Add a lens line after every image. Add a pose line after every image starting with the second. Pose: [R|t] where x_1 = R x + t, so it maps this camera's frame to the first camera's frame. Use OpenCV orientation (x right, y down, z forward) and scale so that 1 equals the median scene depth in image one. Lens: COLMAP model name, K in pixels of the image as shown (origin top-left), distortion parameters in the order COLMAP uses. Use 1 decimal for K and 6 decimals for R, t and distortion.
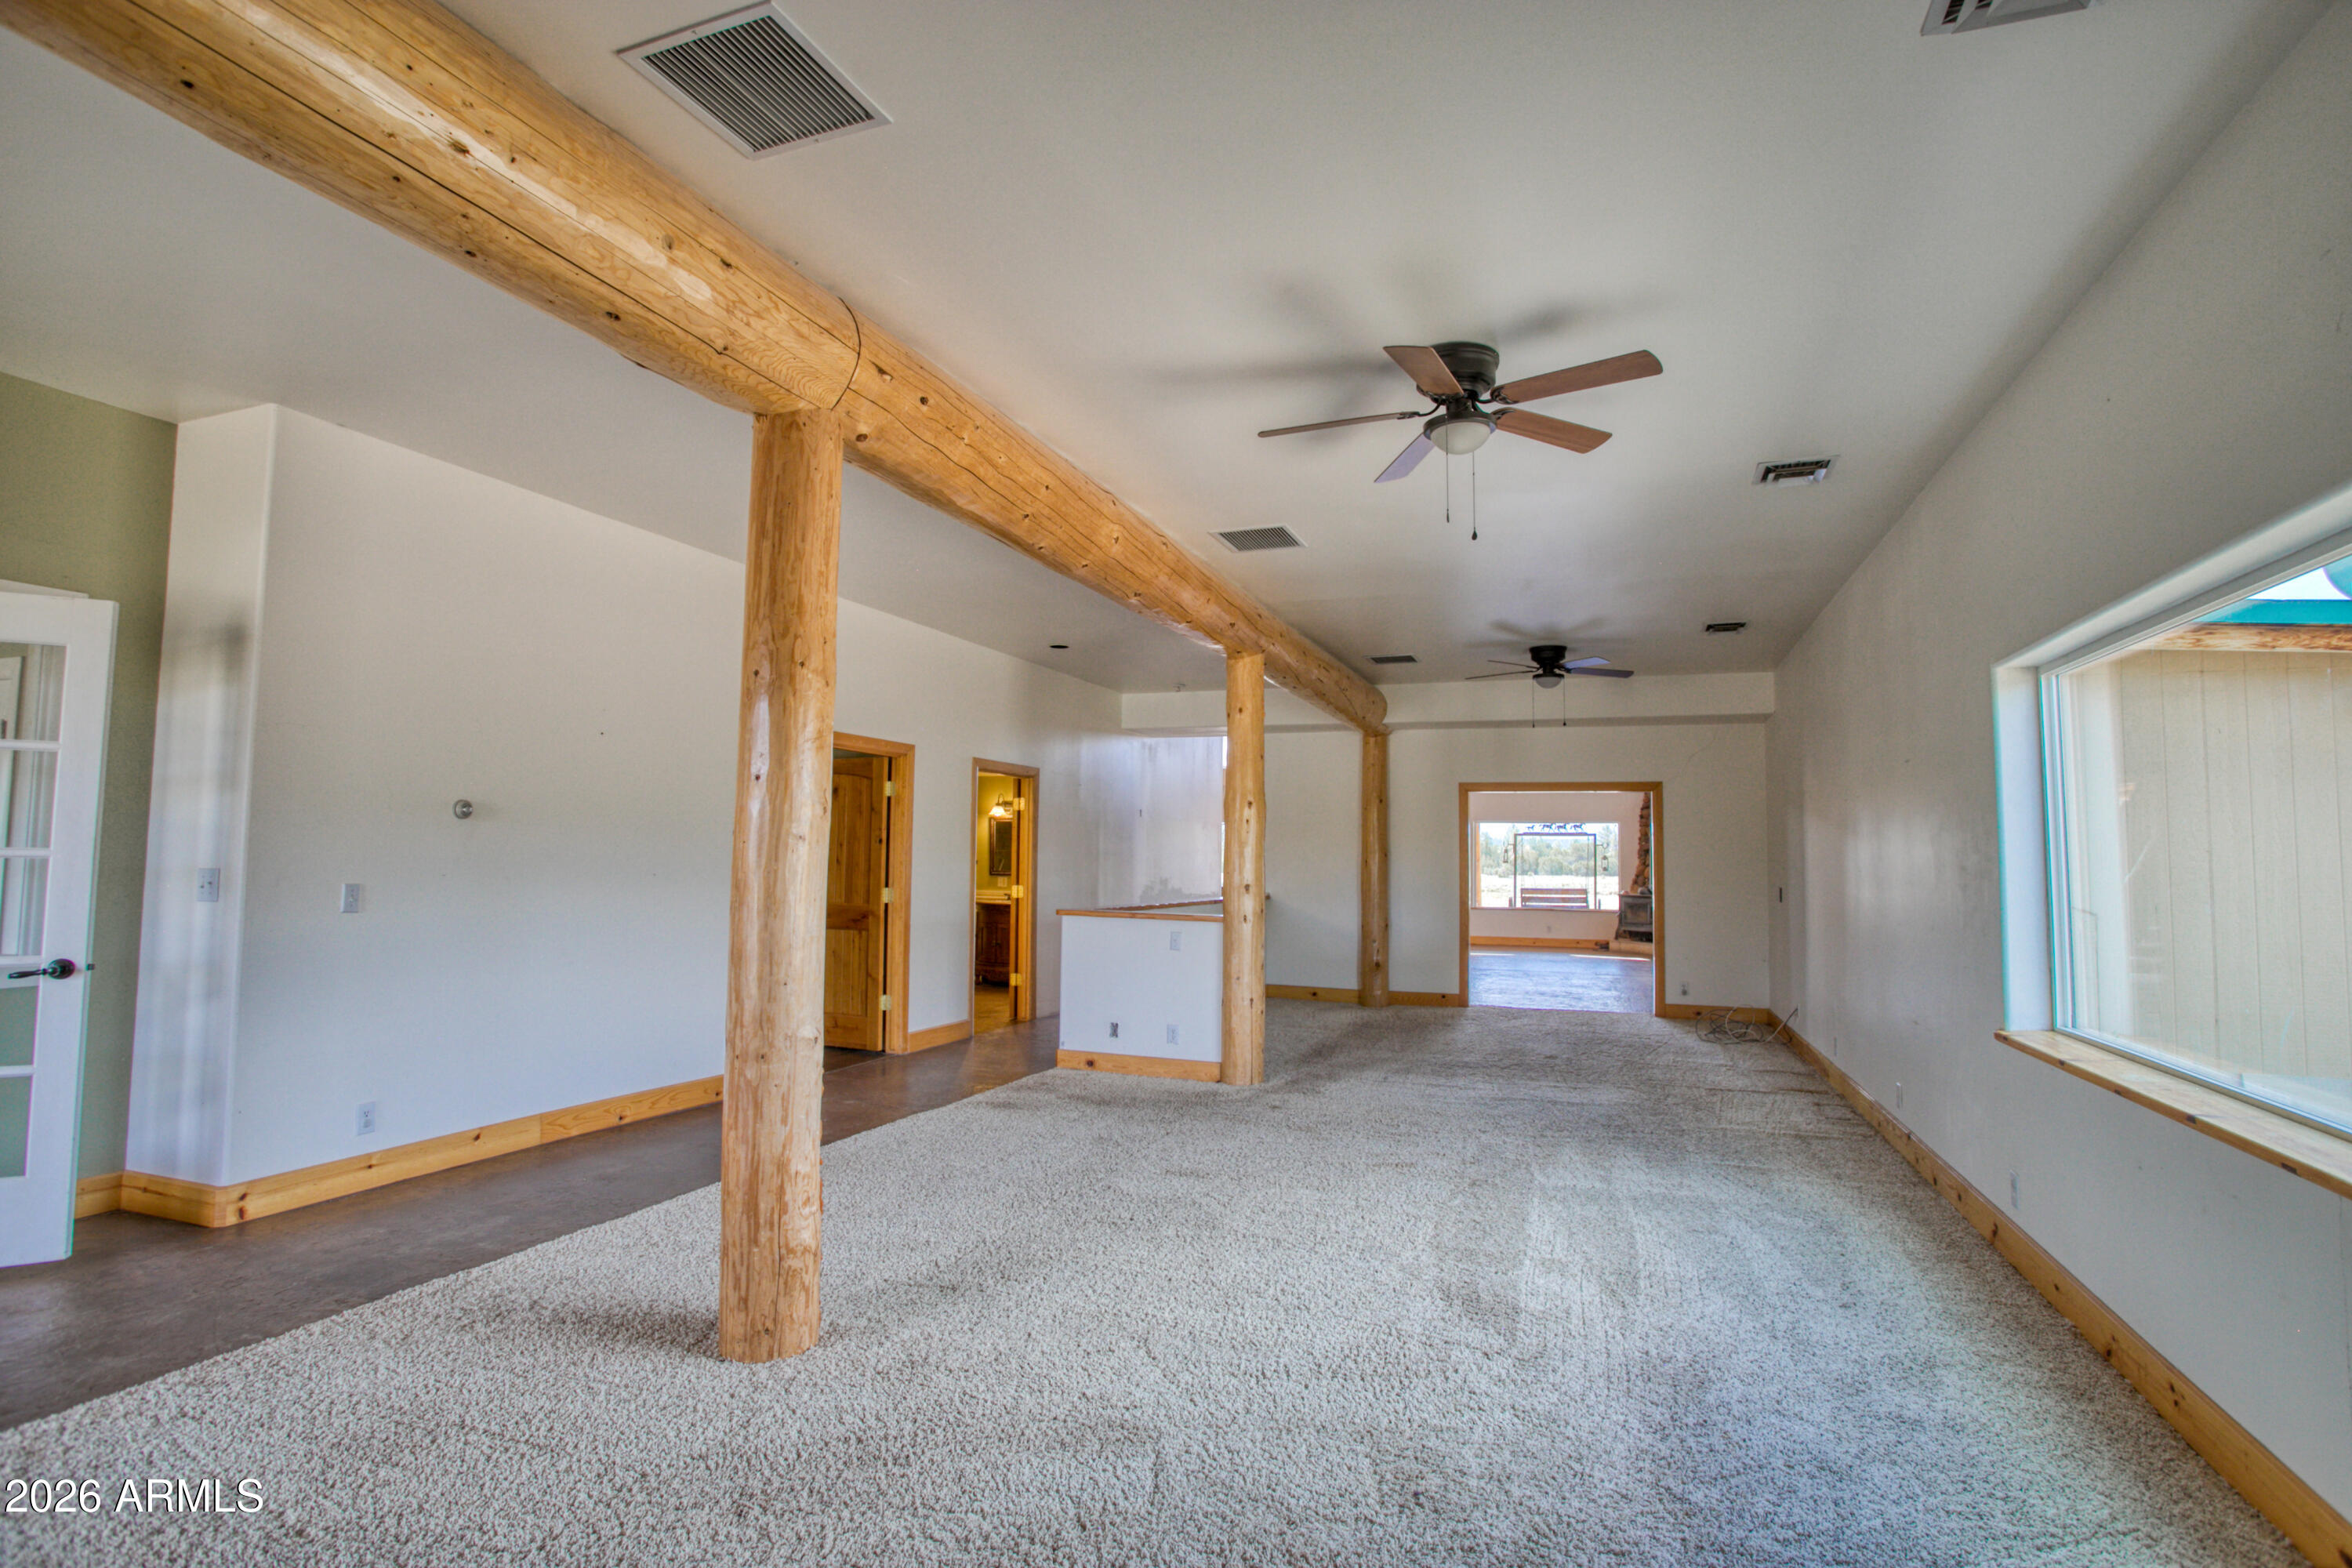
lens RADIAL K [[1155.7, 0, 1179.4], [0, 1155.7, 773.0], [0, 0, 1]] dist [-0.002350, -0.000126]
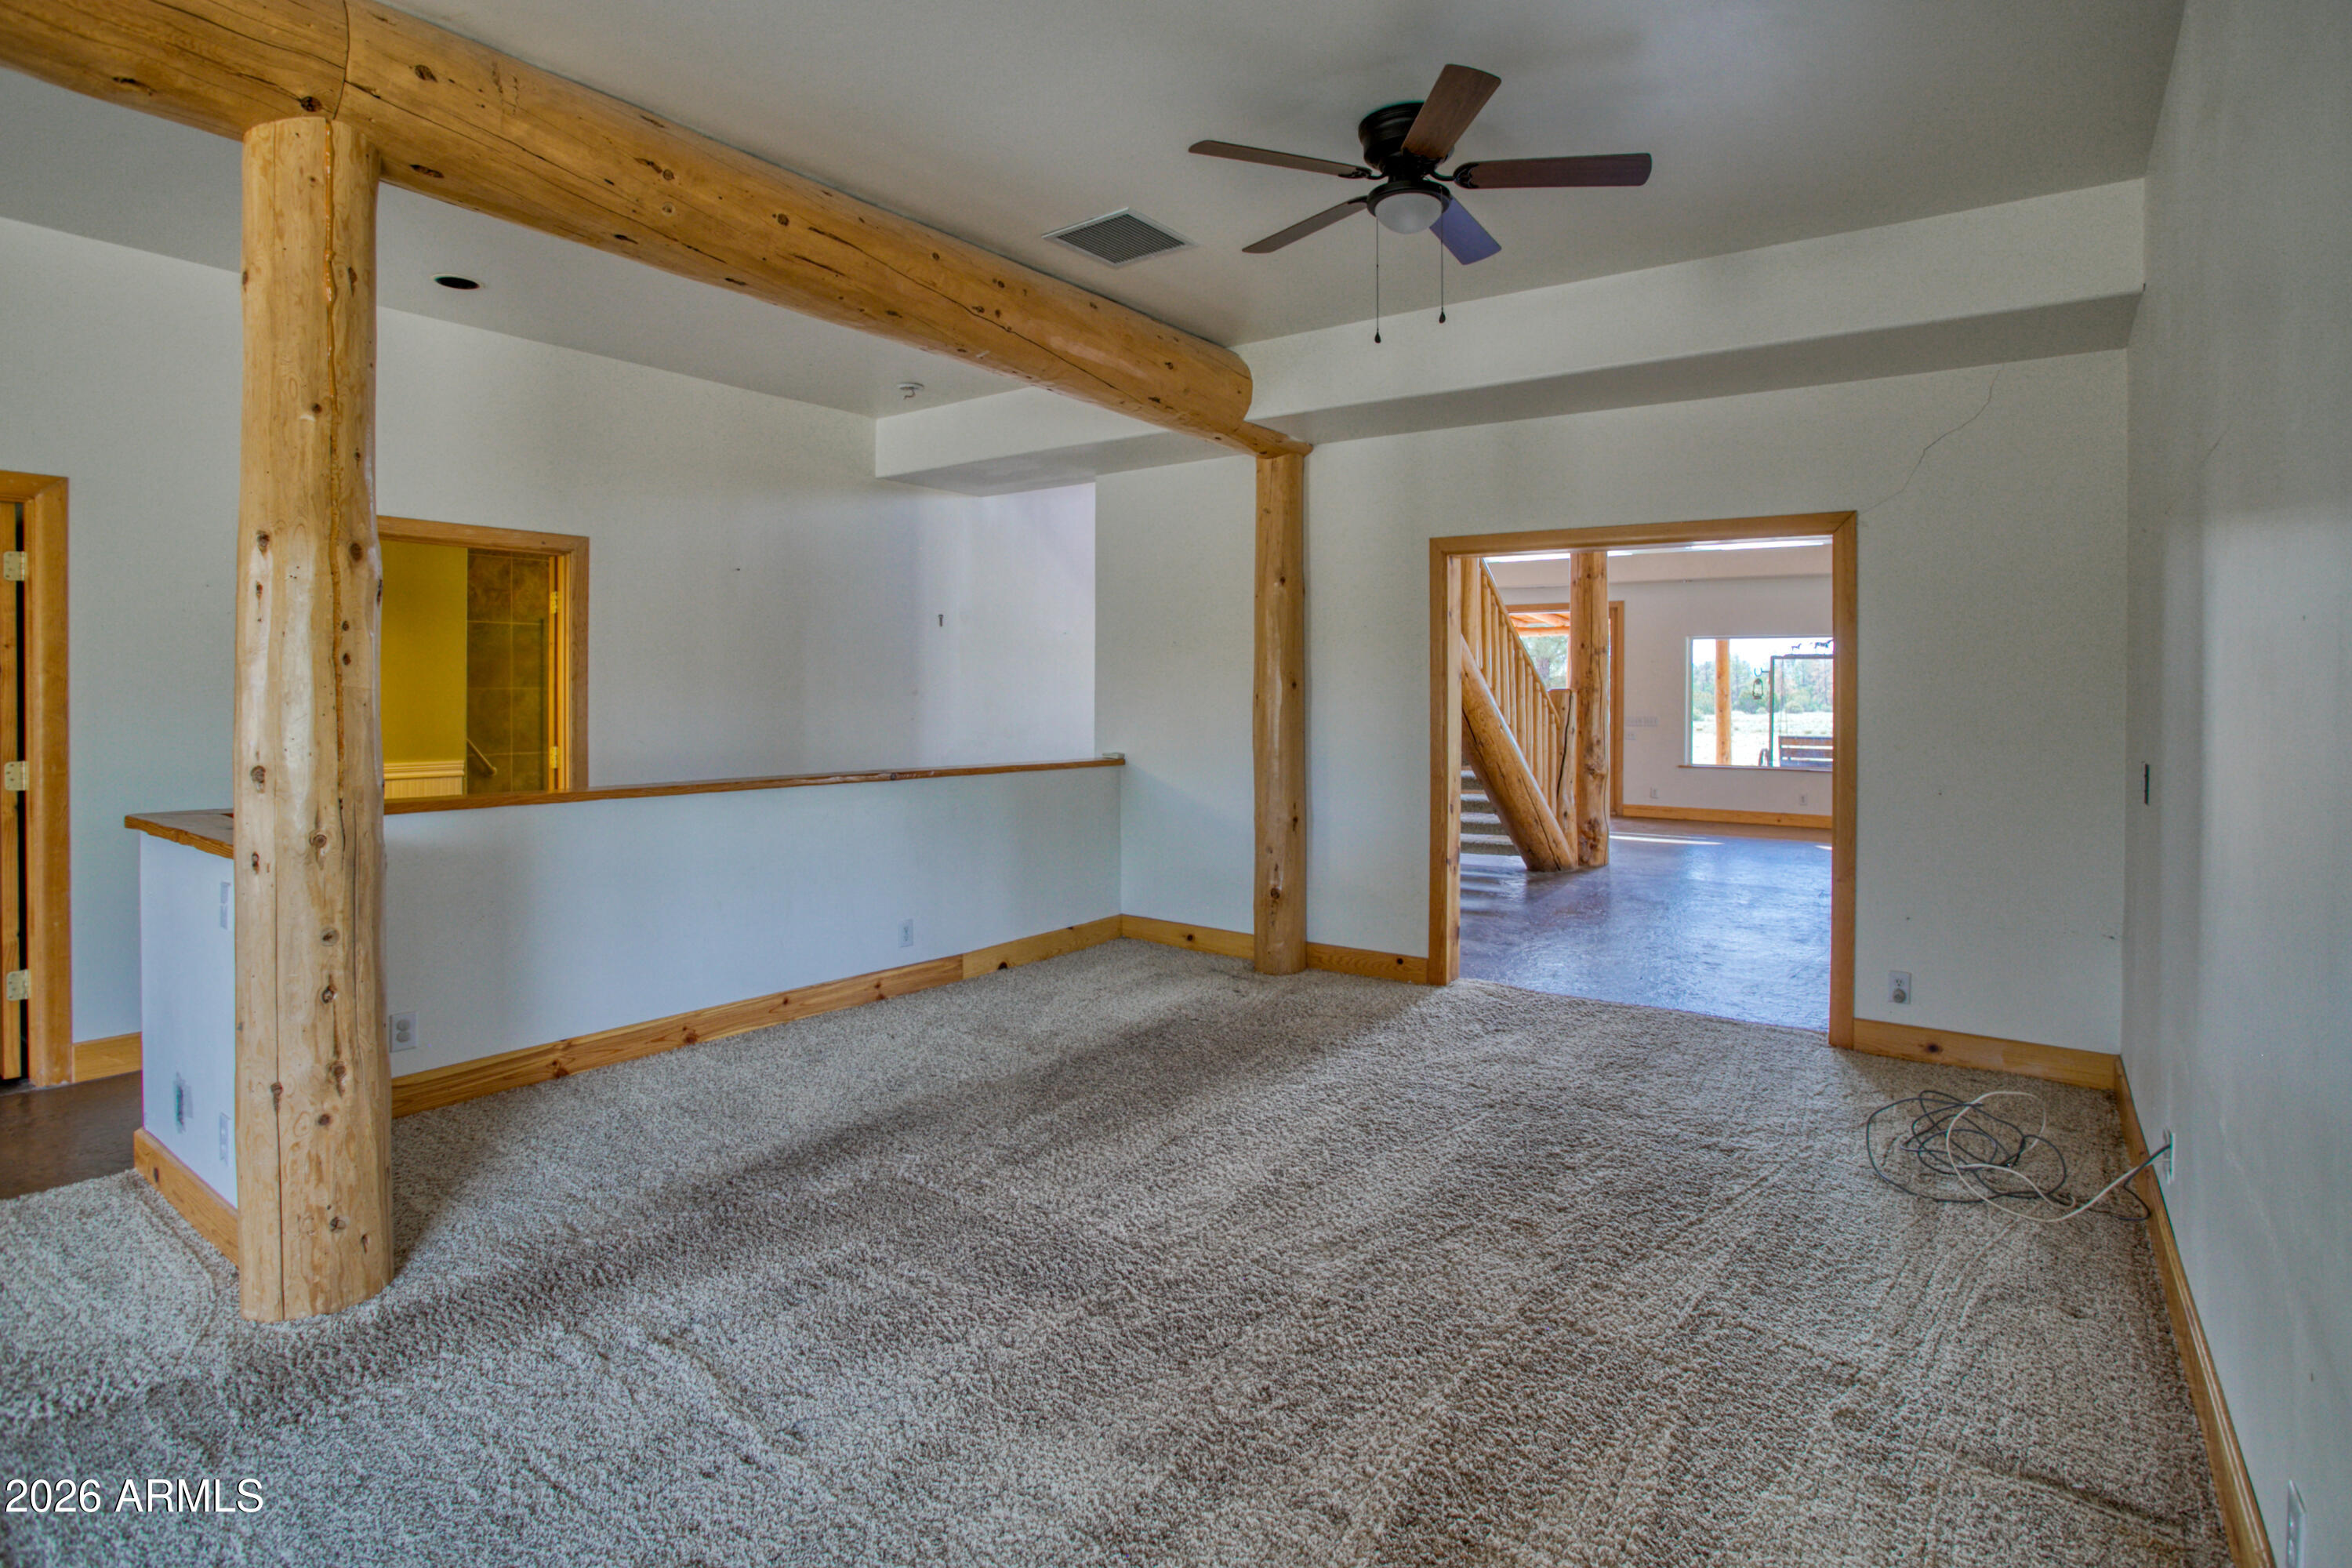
lens RADIAL K [[1160.2, 0, 1171.2], [0, 1160.2, 697.3], [0, 0, 1]] dist [-0.022350, -0.000176]
pose [[0.955729, -0.020415, -0.293539, 0.279776], [0.039650, 0.997427, 0.059726, 0.042375], [0.291564, -0.068721, 0.954079, 0.482715]]
